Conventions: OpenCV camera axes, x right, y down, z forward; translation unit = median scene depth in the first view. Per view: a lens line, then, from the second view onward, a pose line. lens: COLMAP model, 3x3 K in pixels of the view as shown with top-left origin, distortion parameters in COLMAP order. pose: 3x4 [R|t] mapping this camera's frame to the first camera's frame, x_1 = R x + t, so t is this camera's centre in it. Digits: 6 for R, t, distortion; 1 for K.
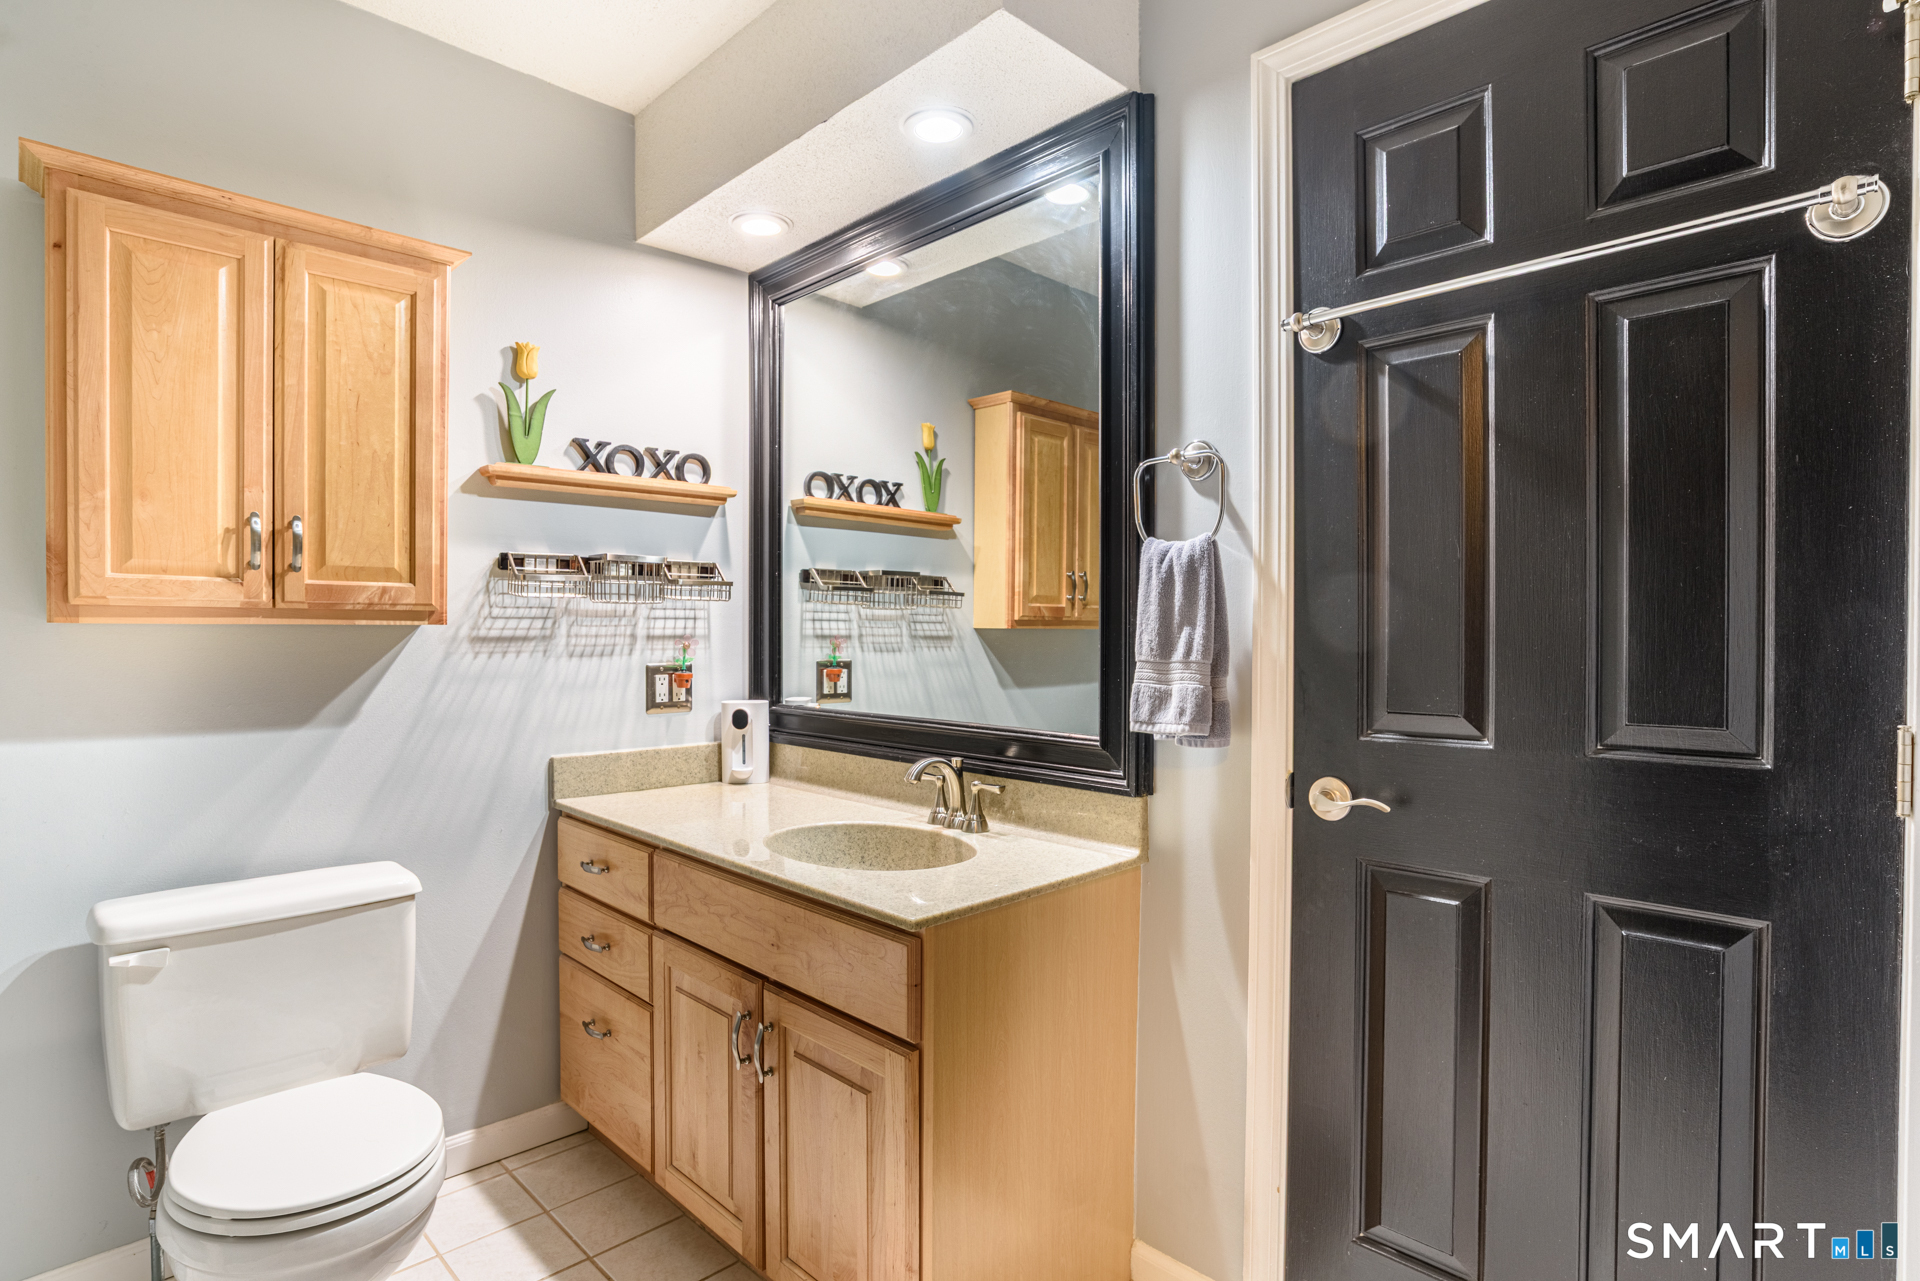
lens RADIAL K [[982.7, 0, 963.6], [0, 982.7, 638.8], [0, 0, 1]] dist [-0.041616, 0.015180]
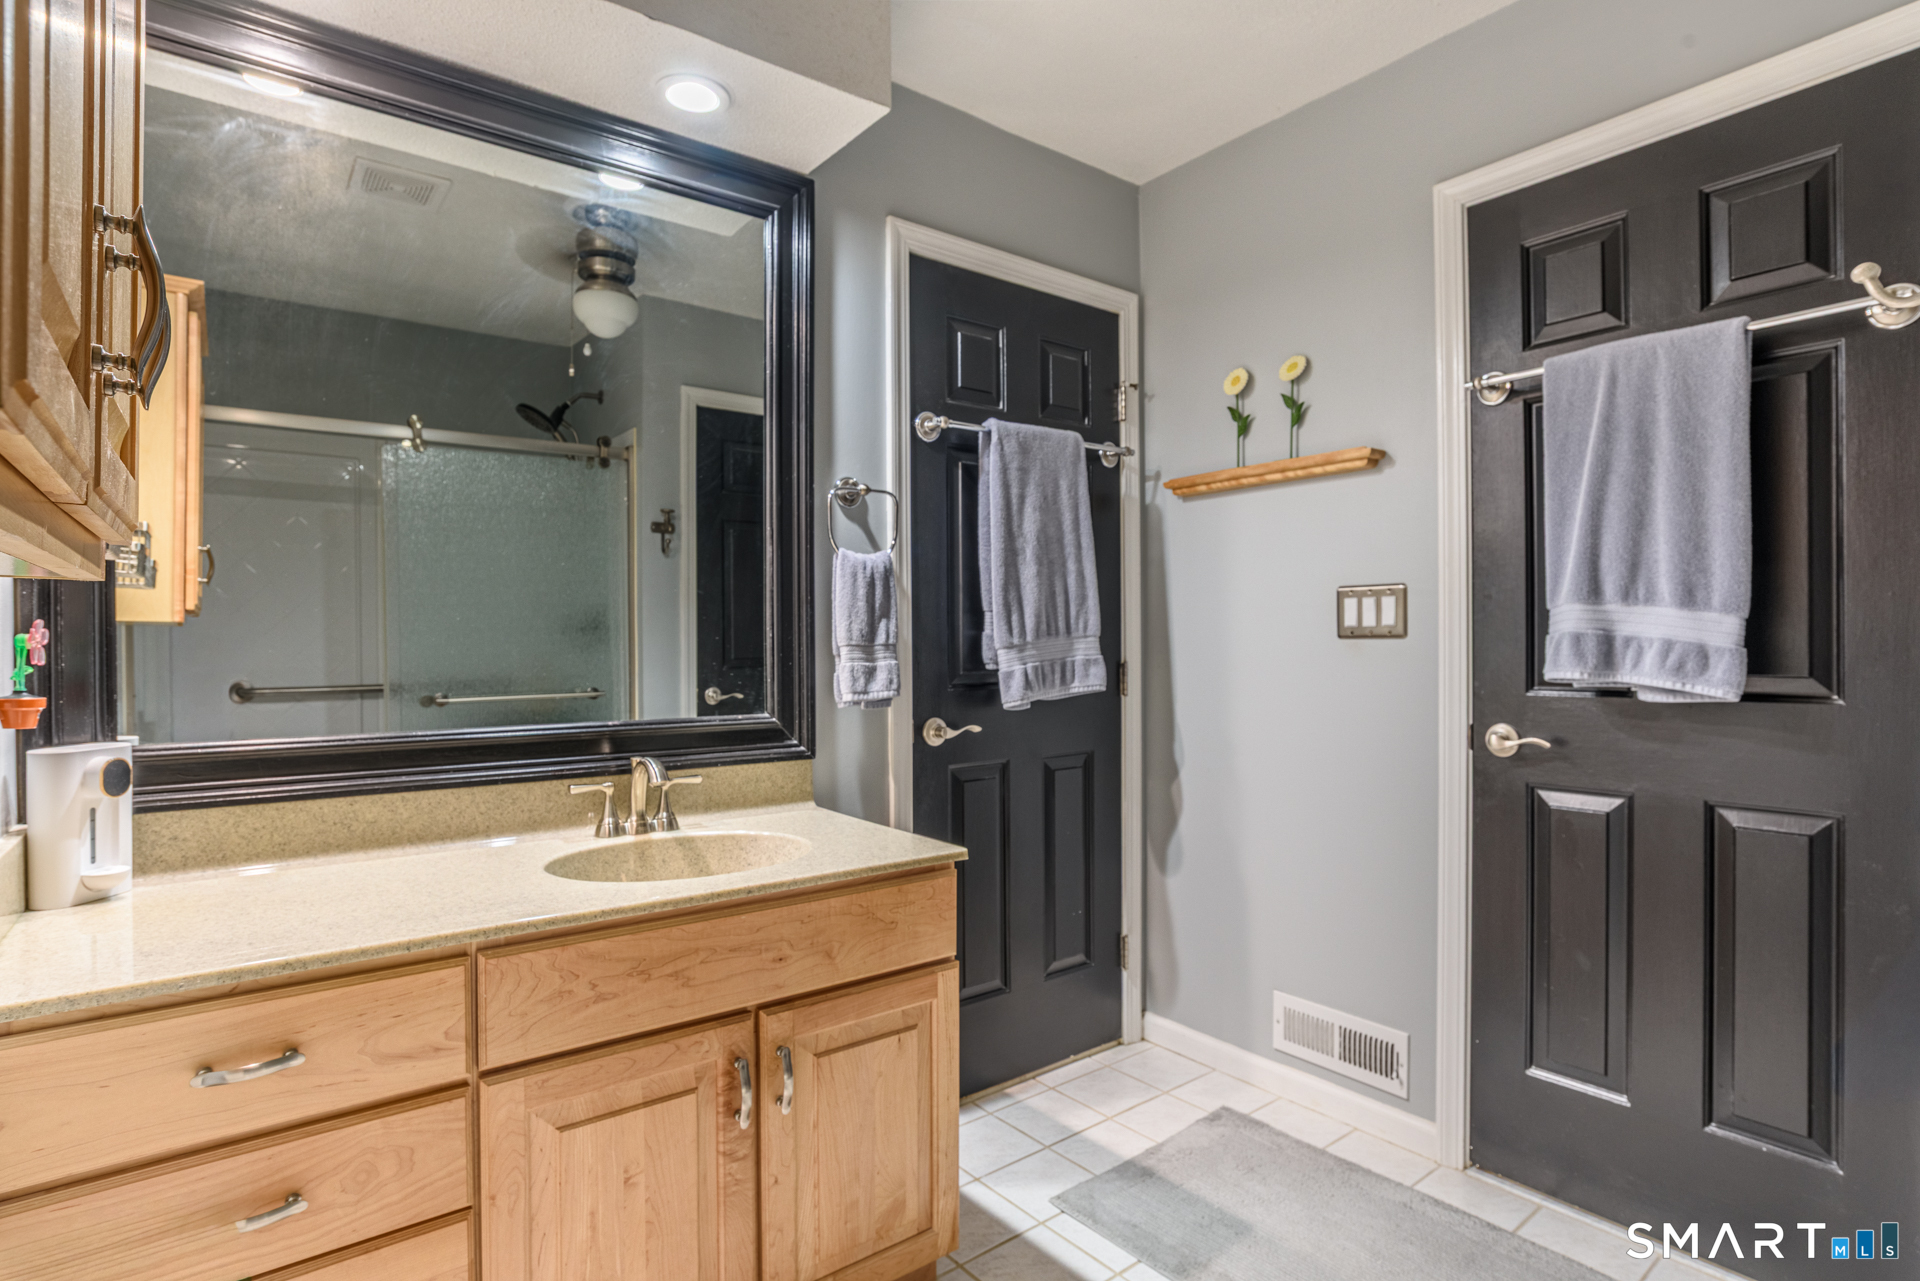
lens RADIAL K [[982.7, 0, 961.2], [0, 982.7, 640.0], [0, 0, 1]] dist [-0.041616, 0.015180]
pose [[0.121581, -0.006108, 0.992563, -0.910515], [0.013443, 0.999899, 0.004507, 0.010043], [-0.992491, 0.012795, 0.121651, 0.601304]]
